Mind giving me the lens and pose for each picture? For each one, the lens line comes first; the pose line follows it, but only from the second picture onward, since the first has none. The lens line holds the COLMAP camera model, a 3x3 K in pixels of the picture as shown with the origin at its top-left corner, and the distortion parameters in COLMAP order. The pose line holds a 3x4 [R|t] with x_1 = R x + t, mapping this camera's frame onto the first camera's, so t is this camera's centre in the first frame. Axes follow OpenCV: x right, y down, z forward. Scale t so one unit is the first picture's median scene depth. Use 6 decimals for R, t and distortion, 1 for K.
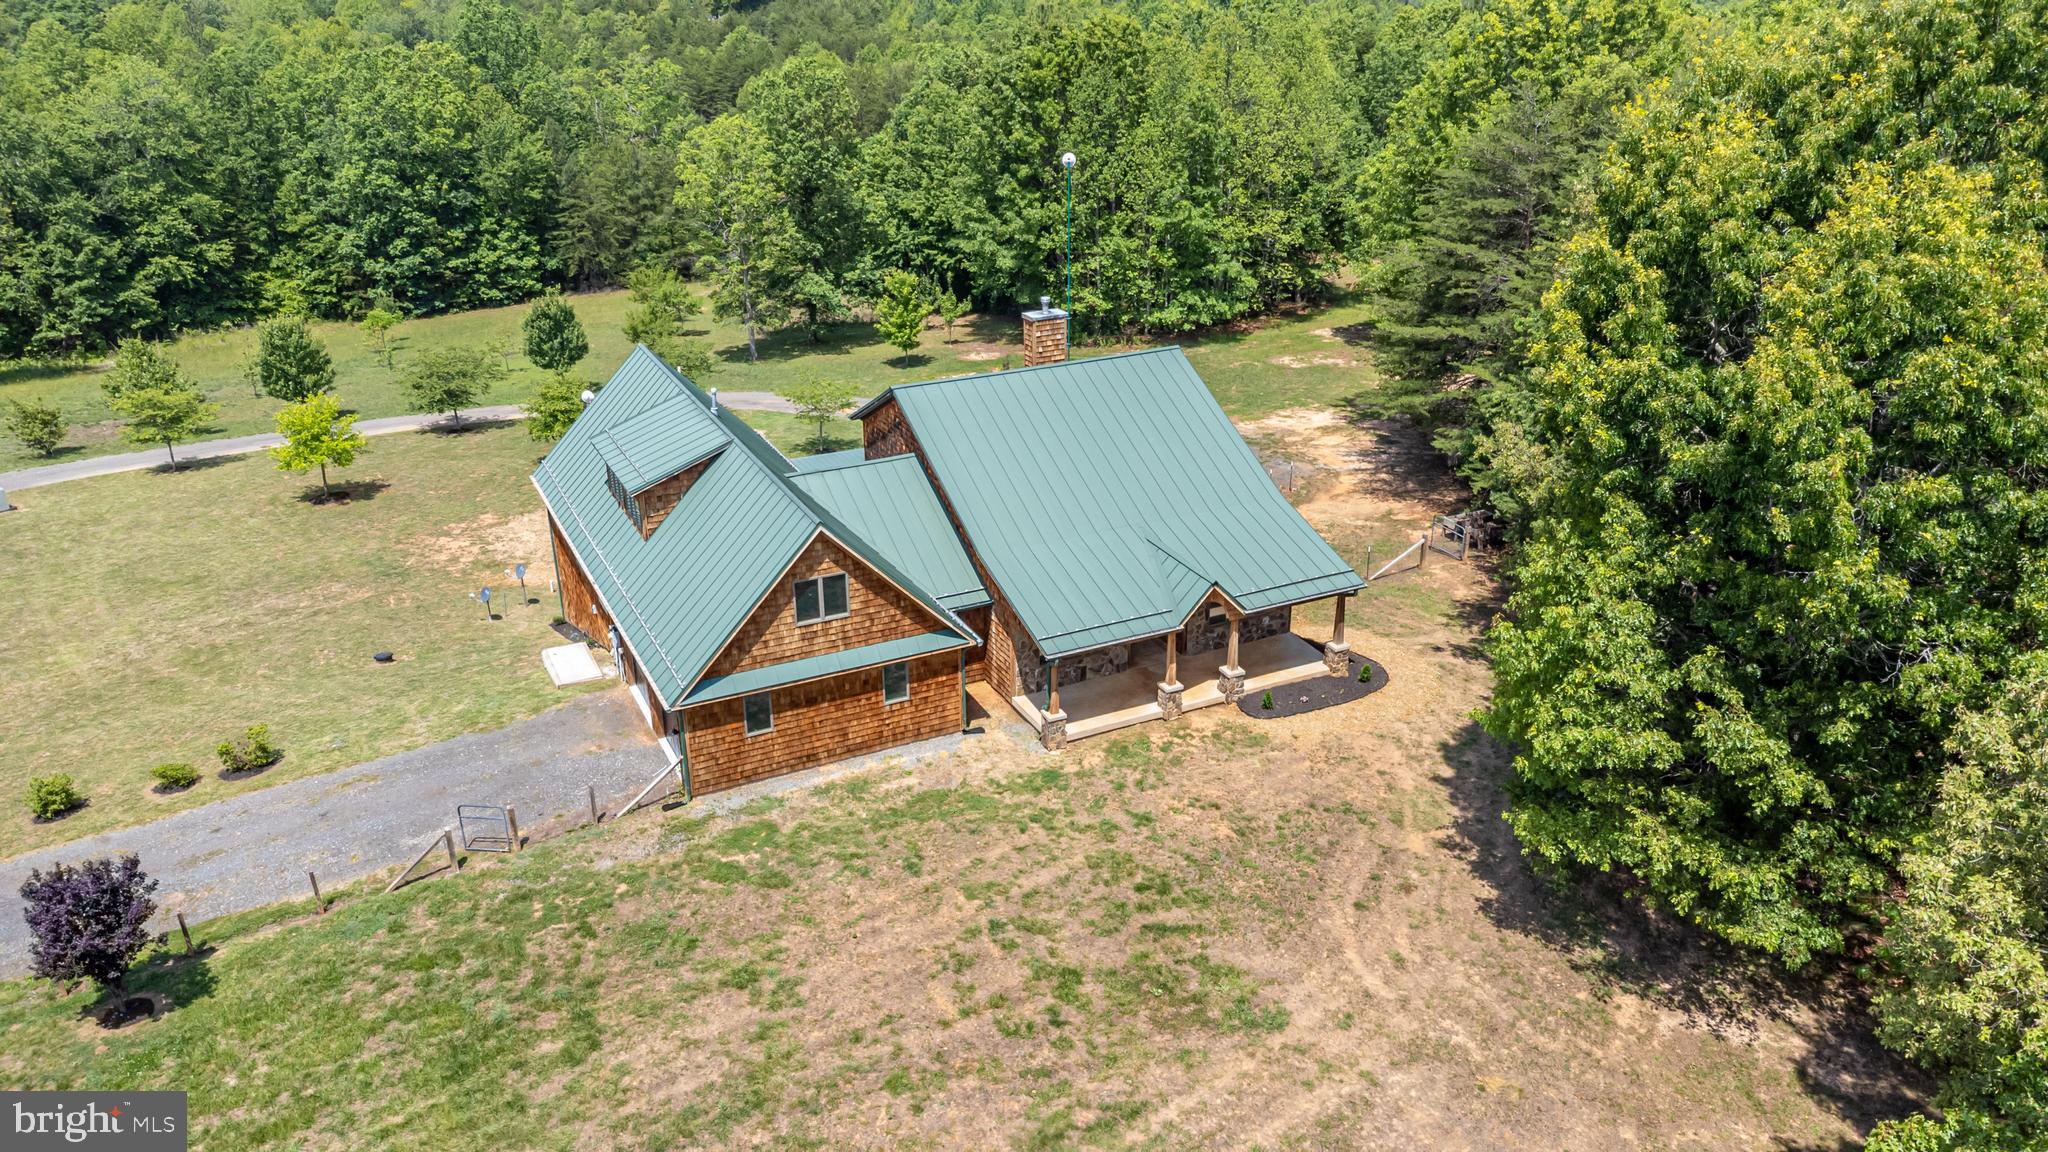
lens RADIAL K [[1525.7, 0, 1026.4], [0, 1525.7, 578.6], [0, 0, 1]] dist [0.026485, 0.050673]
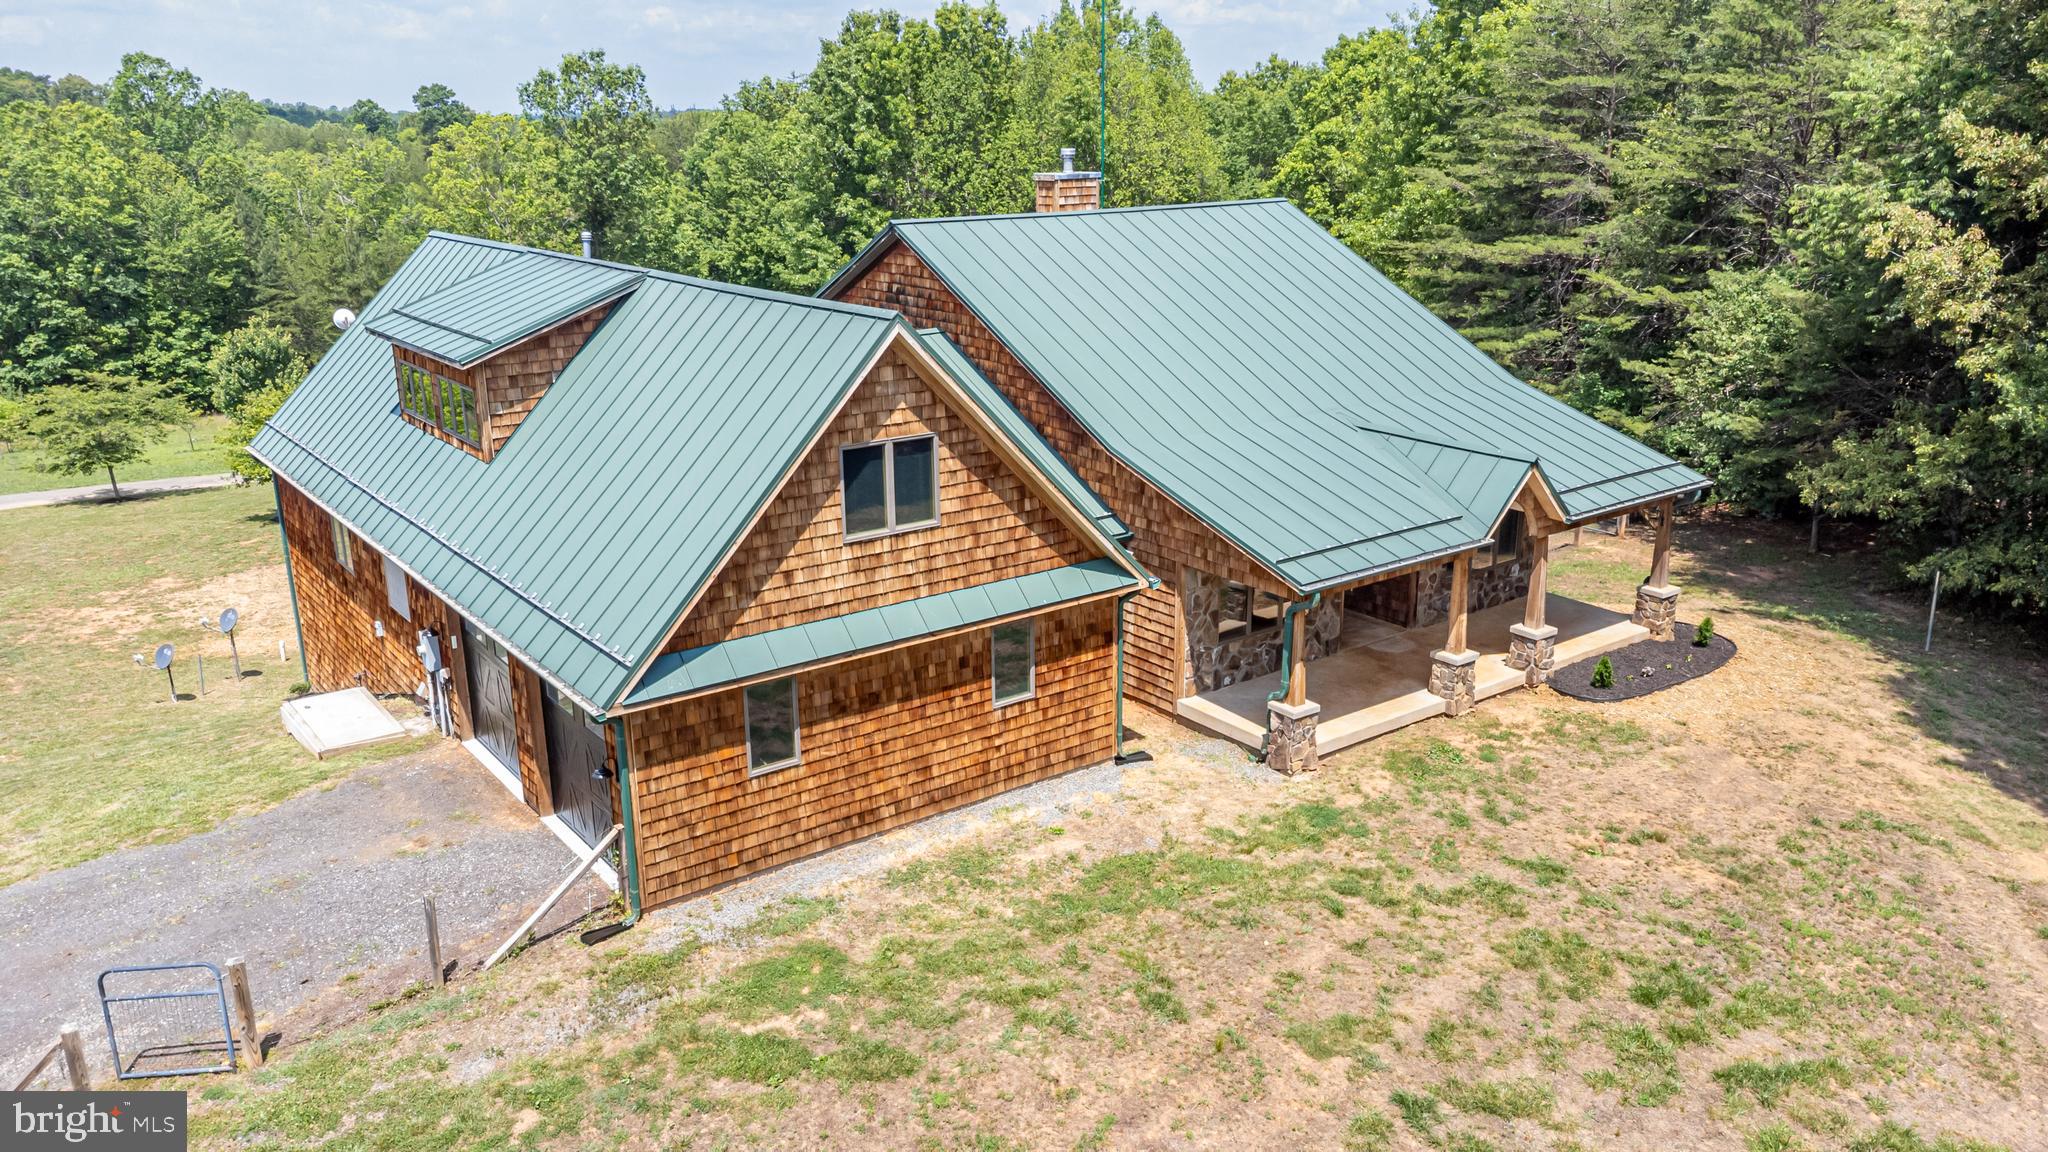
lens RADIAL K [[1525.7, 0, 1026.4], [0, 1525.7, 578.6], [0, 0, 1]] dist [0.026485, 0.050673]
pose [[0.983066, -0.055578, 0.174618, -0.153826], [0.076152, 0.990625, -0.113417, 0.088845], [-0.166678, 0.124794, 0.978082, 0.428861]]
